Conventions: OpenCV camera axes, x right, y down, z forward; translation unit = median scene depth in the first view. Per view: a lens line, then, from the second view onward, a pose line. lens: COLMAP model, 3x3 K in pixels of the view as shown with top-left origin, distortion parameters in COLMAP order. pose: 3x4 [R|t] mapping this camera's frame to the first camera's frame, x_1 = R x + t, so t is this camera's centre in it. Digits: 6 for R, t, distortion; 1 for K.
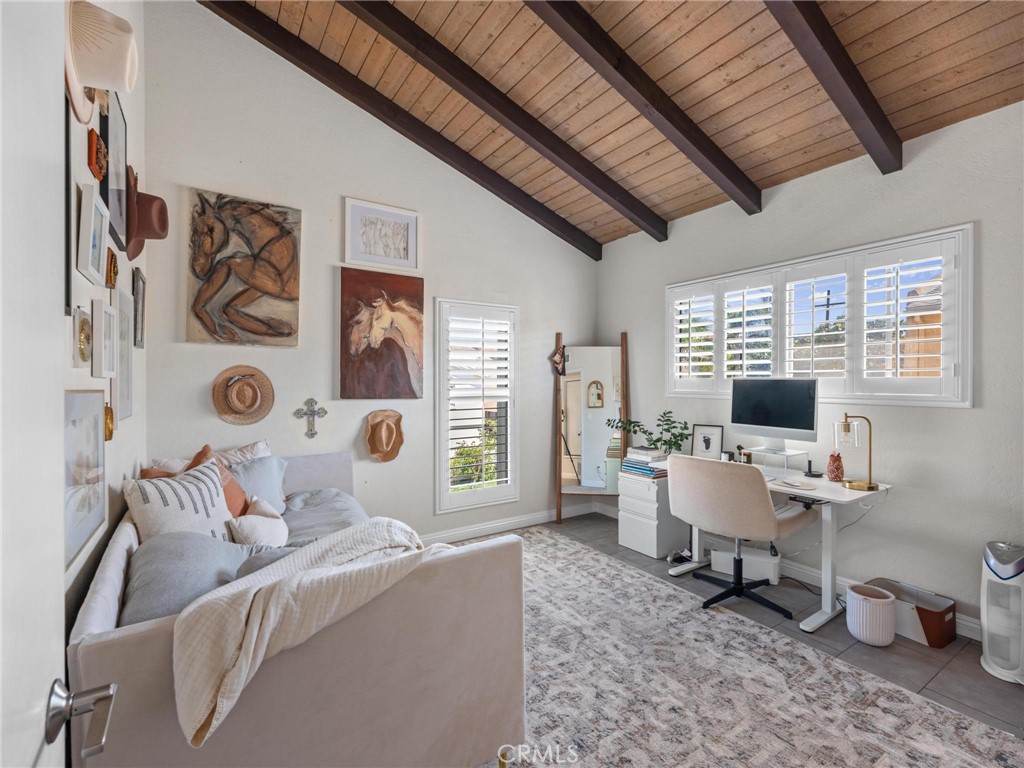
lens RADIAL K [[468.3, 0, 512.9], [0, 468.3, 376.1], [0, 0, 1]] dist [-0.003389, -0.000013]
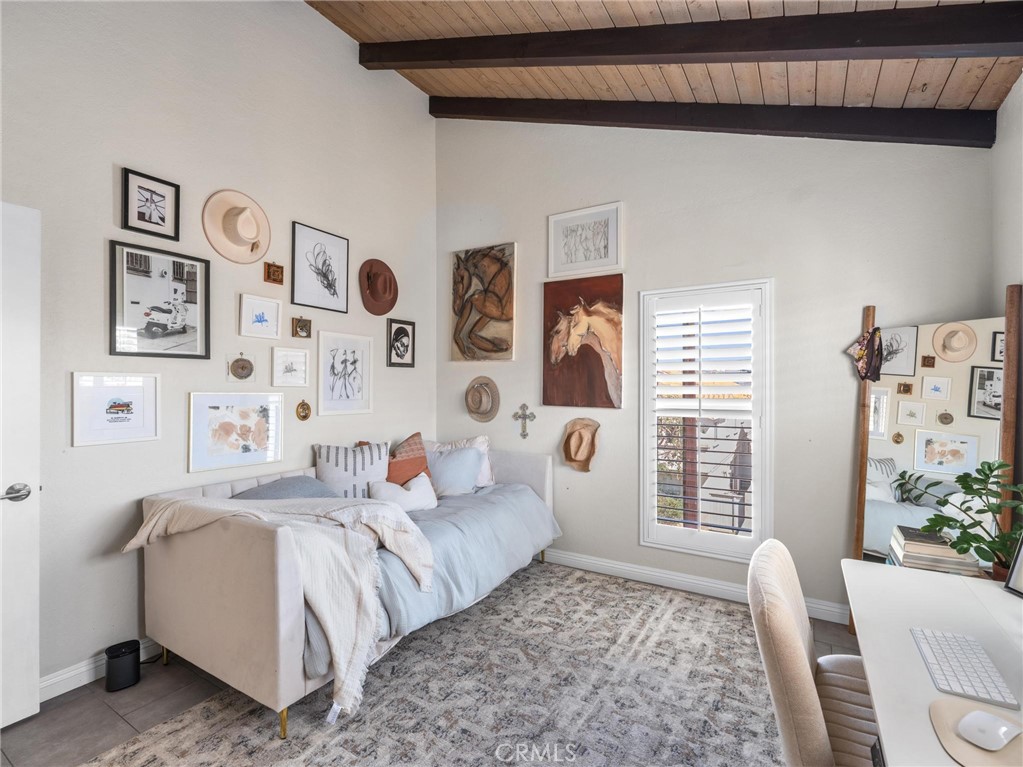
lens RADIAL K [[474.6, 0, 510.3], [0, 474.6, 381.8], [0, 0, 1]] dist [-0.001795, 0.000389]
pose [[0.422940, -0.009958, -0.906103, 0.598228], [0.007155, 0.999945, -0.007650, 0.002749], [0.906129, -0.003248, 0.422989, 0.475444]]
